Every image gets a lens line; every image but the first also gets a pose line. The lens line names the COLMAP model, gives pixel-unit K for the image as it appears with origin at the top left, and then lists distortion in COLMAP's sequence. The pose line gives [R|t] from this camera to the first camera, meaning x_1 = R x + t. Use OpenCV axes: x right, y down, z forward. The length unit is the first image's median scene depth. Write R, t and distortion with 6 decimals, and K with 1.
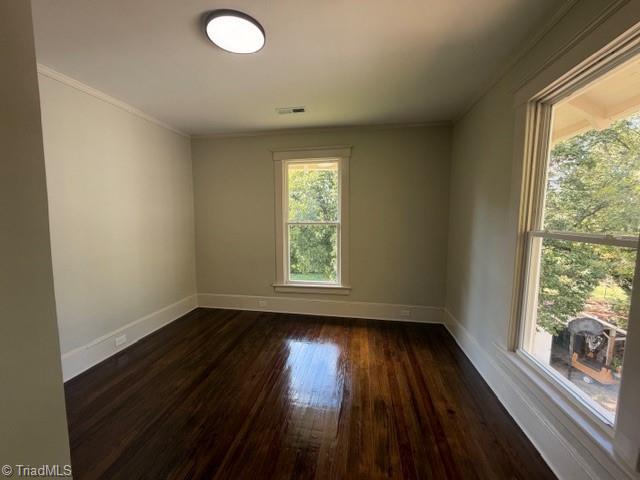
lens RADIAL K [[255.9, 0, 317.6], [0, 255.9, 240.6], [0, 0, 1]] dist [0.000626, 0.000355]
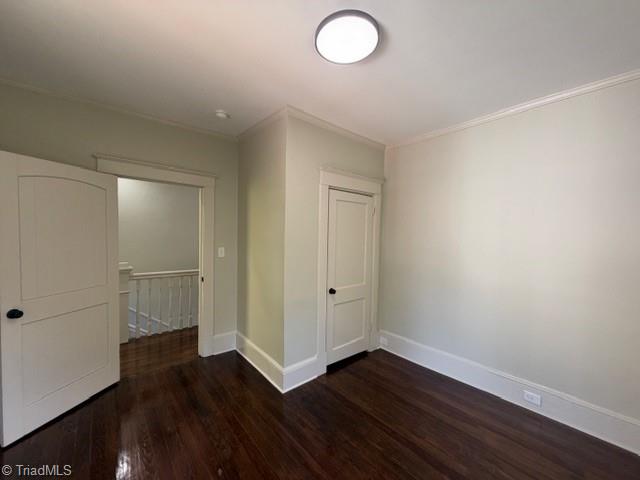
lens RADIAL K [[255.9, 0, 317.6], [0, 255.9, 240.6], [0, 0, 1]] dist [0.000626, 0.000355]
pose [[-0.637838, 0.007942, -0.770129, 0.262338], [-0.095317, 0.991445, 0.089168, -0.100232], [0.764249, 0.130281, -0.631625, 0.933520]]
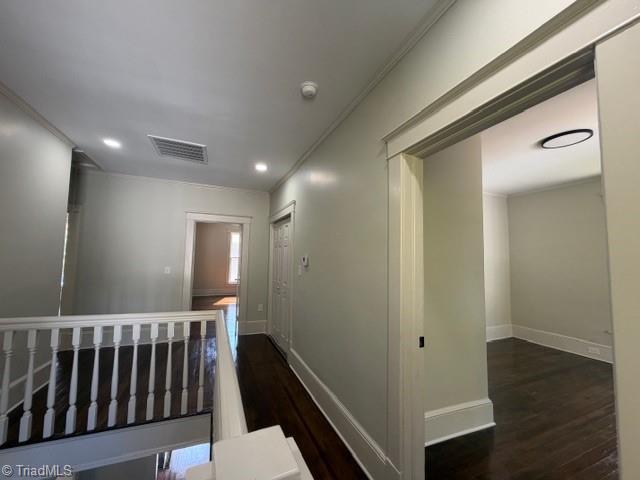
lens RADIAL K [[255.9, 0, 317.6], [0, 255.9, 240.6], [0, 0, 1]] dist [0.000626, 0.000355]
pose [[0.530122, -0.057516, -0.845968, 0.096614], [-0.091519, 0.987987, -0.124522, 0.078591], [0.842968, 0.143434, 0.518490, -0.575065]]
